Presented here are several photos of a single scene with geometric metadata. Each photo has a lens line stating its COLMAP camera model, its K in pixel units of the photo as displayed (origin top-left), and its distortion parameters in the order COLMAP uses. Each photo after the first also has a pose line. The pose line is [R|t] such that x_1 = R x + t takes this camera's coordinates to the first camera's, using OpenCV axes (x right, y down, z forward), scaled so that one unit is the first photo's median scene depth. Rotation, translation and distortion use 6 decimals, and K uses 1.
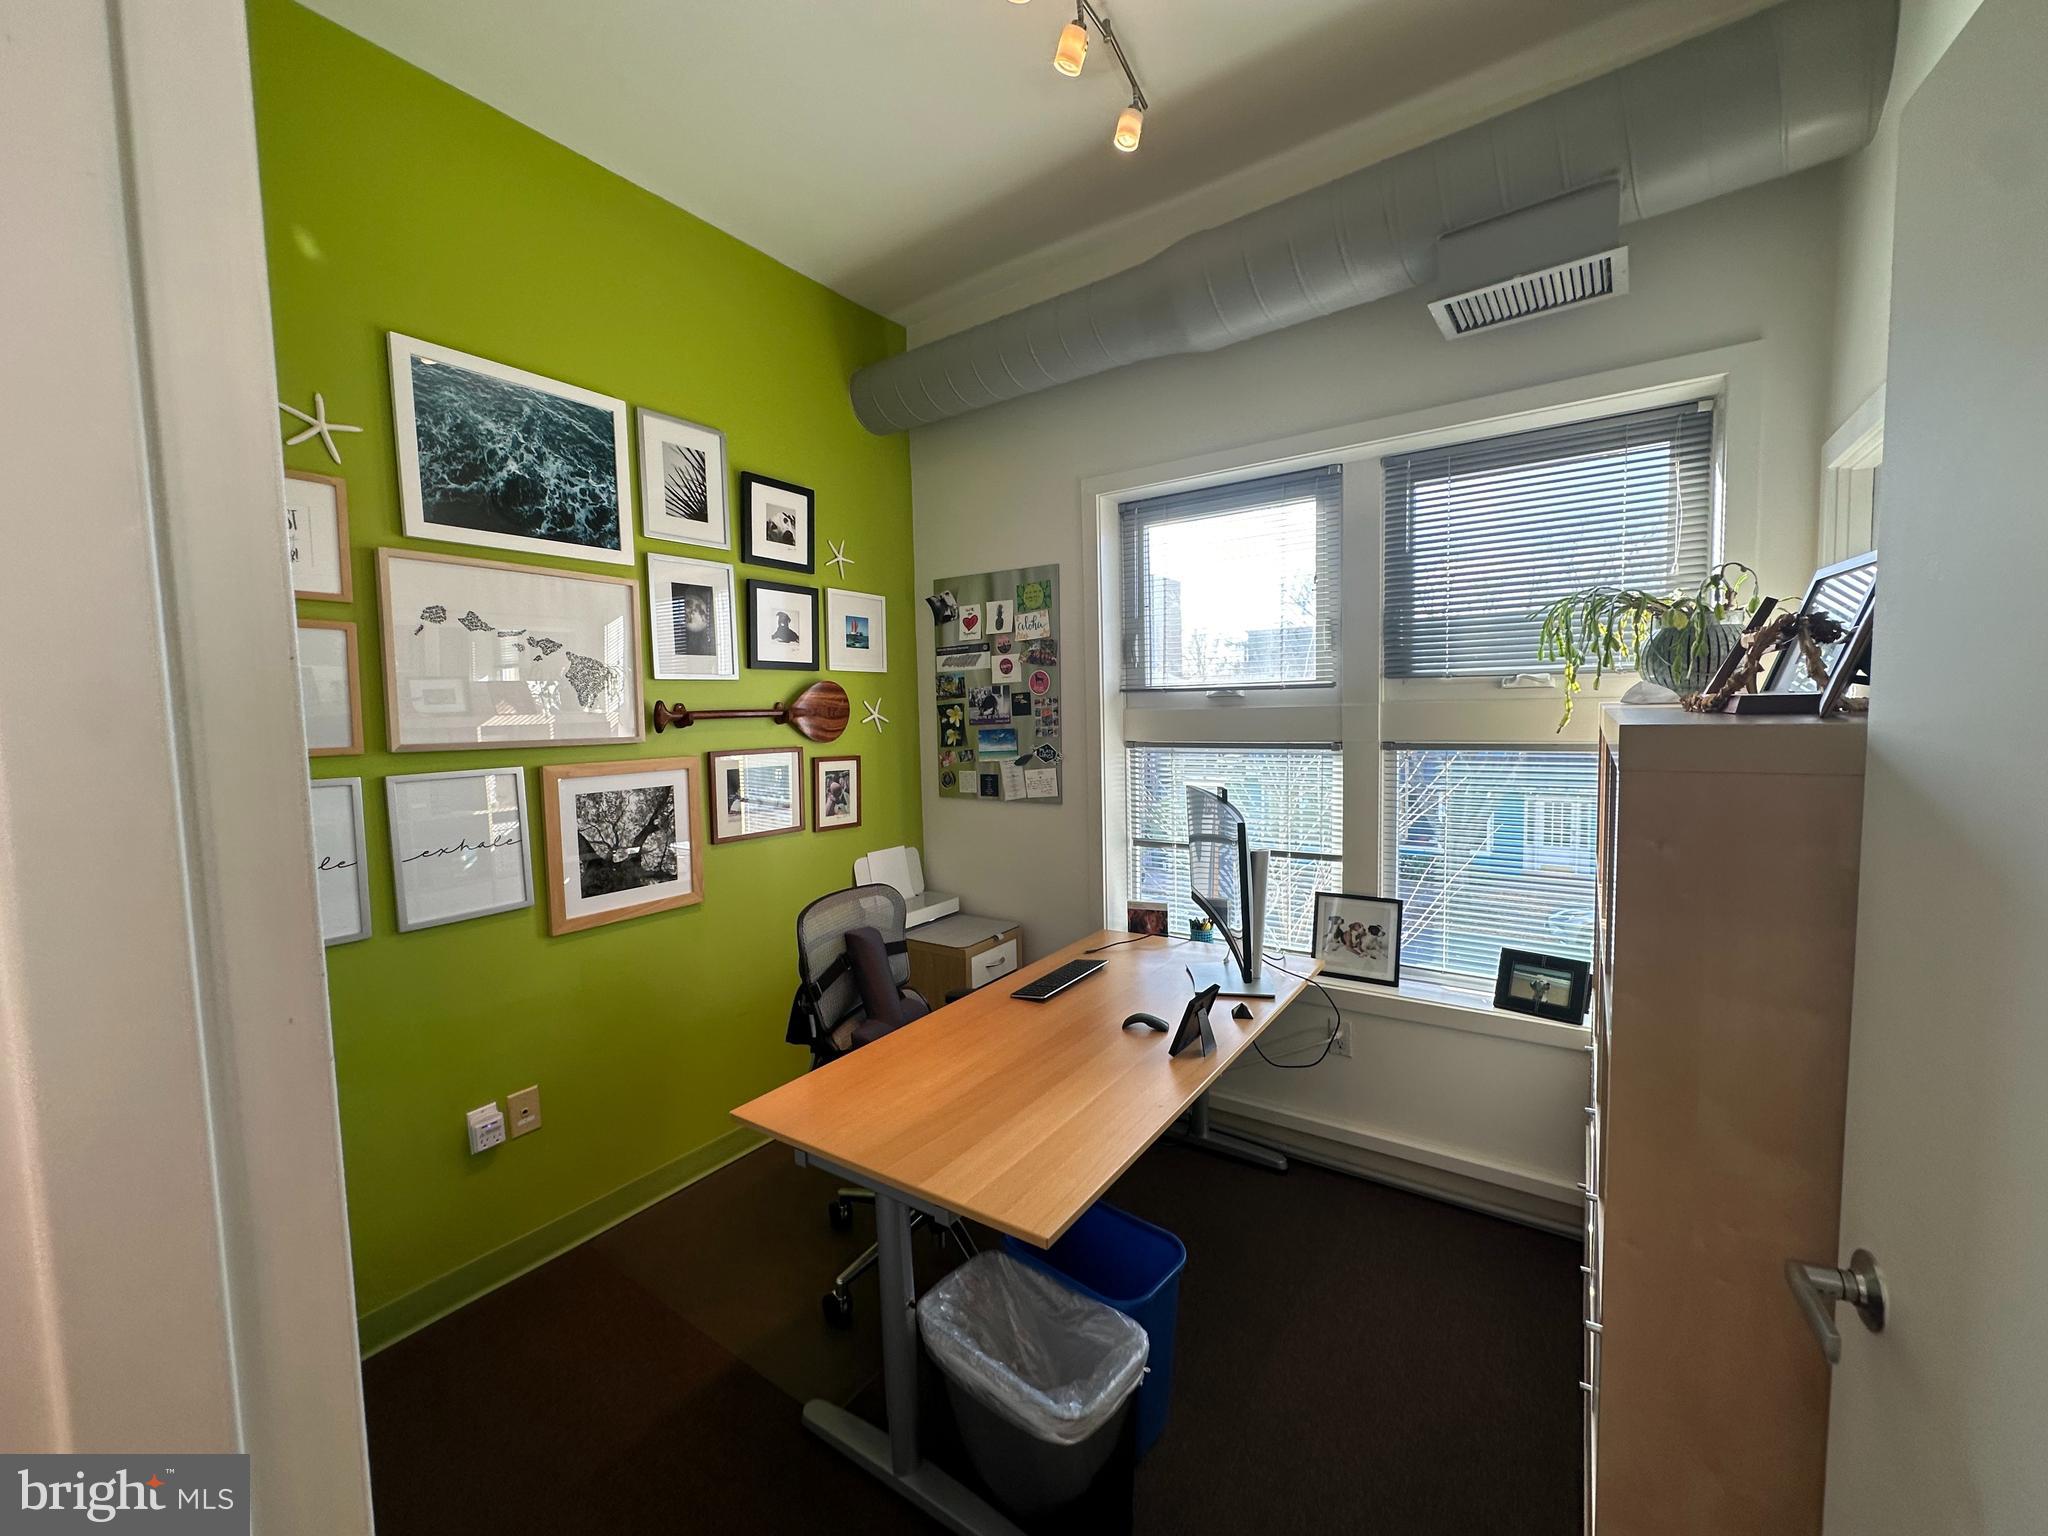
lens RADIAL K [[829.3, 0, 1024.0], [0, 829.3, 768.0], [0, 0, 1]] dist [0.000301, 0.000047]
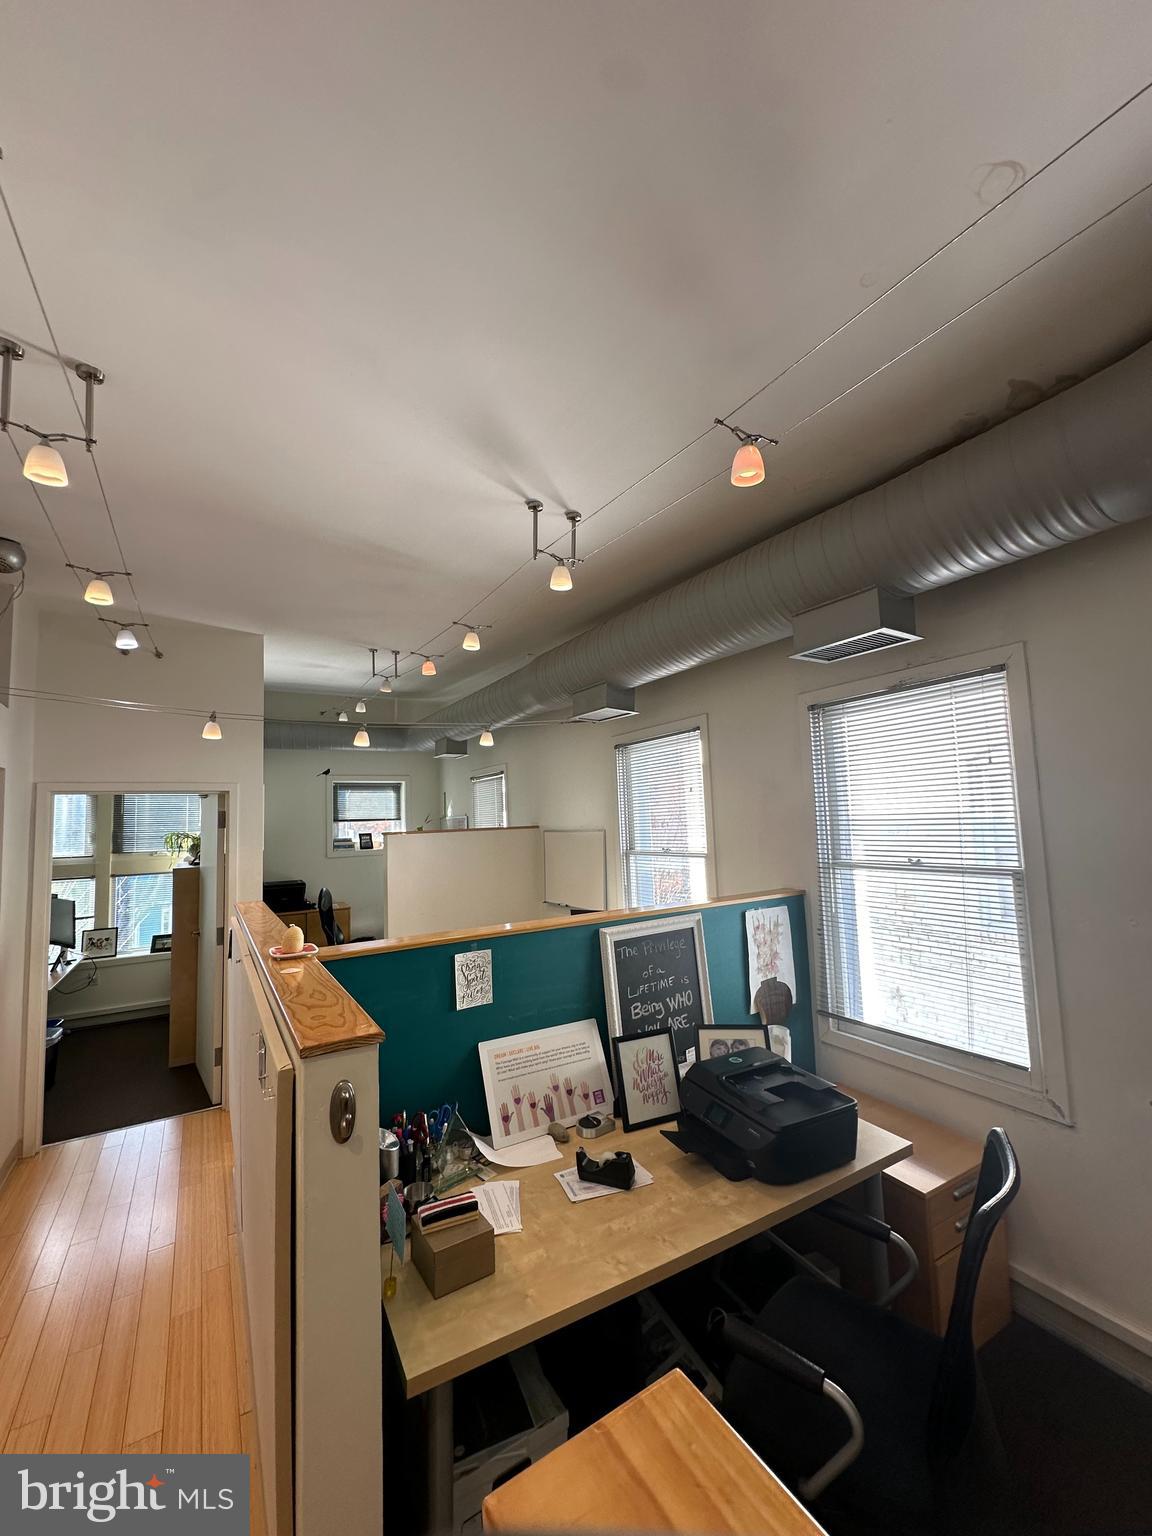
lens RADIAL K [[622.0, 0, 576.0], [0, 622.0, 768.0], [0, 0, 1]] dist [0.000301, 0.000047]
pose [[0.429091, 0.088312, 0.898934, -0.909613], [0.090511, 0.985996, -0.140069, 0.056026], [-0.898715, 0.141466, 0.415089, -1.511918]]
